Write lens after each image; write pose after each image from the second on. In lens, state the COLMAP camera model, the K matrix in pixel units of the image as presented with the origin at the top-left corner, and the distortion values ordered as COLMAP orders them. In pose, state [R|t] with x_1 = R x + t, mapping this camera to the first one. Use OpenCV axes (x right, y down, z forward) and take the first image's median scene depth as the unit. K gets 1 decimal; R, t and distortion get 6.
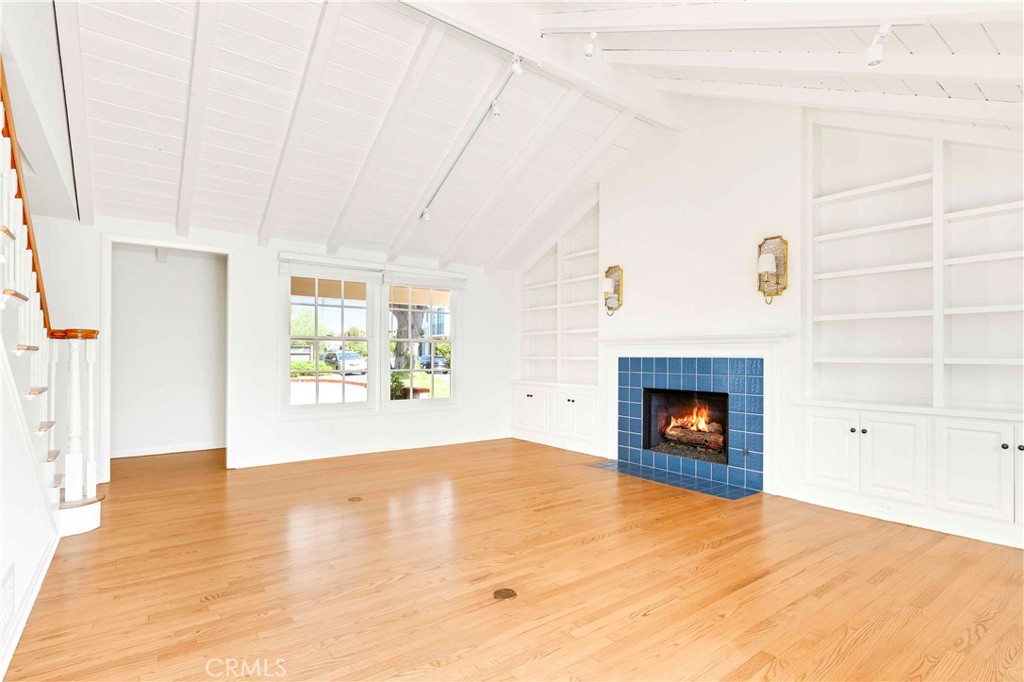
lens RADIAL K [[526.9, 0, 516.5], [0, 526.9, 345.6], [0, 0, 1]] dist [-0.002355, 0.000127]
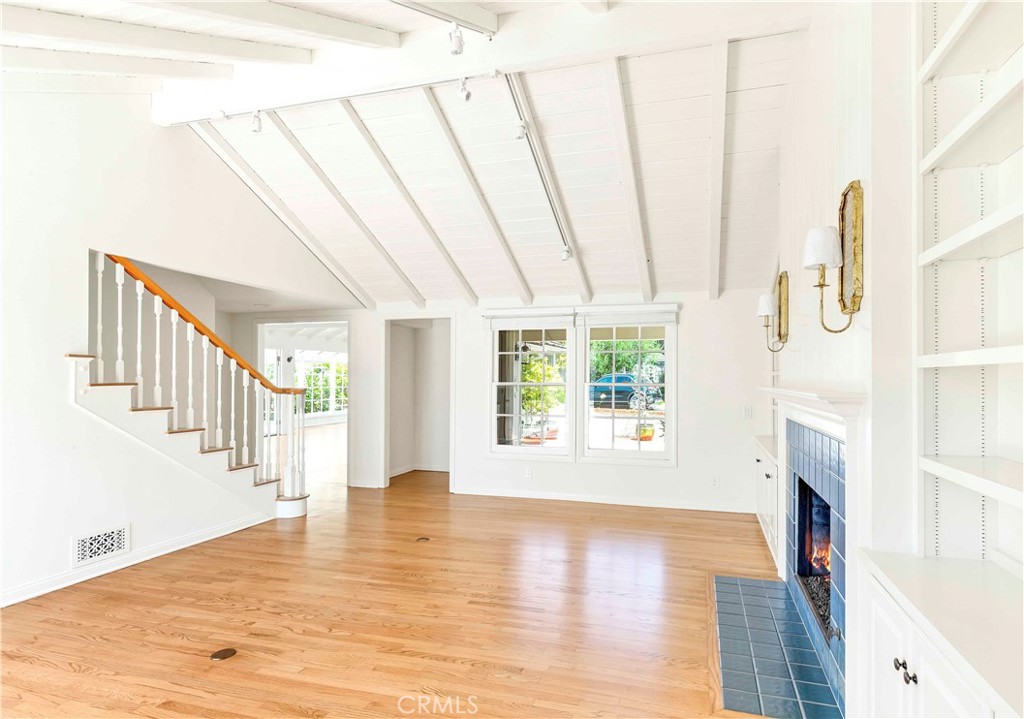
lens RADIAL K [[541.0, 0, 538.9], [0, 541.0, 379.3], [0, 0, 1]] dist [0.002761, -0.001777]
pose [[0.593792, -0.002226, -0.804616, 1.040540], [0.013976, 0.999874, 0.007547, -0.068056], [0.804497, -0.015727, 0.593748, 0.735944]]
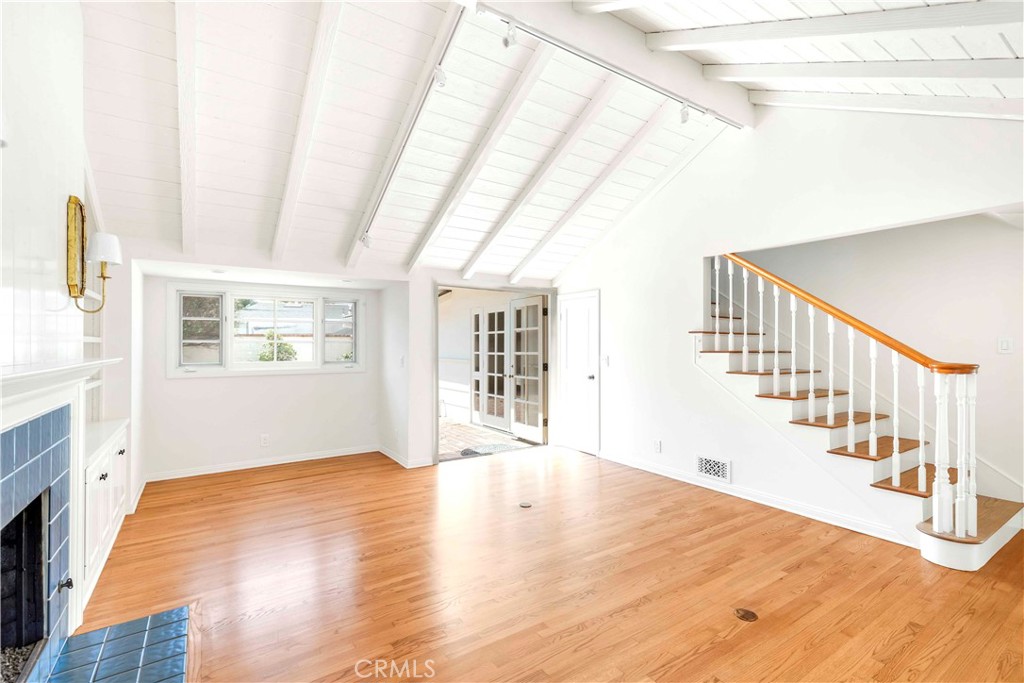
lens RADIAL K [[465.8, 0, 514.6], [0, 465.8, 344.0], [0, 0, 1]] dist [0.012696, -0.000374]
pose [[-0.997889, -0.000181, 0.064939, -0.079041], [-0.001452, 0.999808, -0.019519, -0.054760], [-0.064923, -0.019573, -0.997698, 2.256607]]
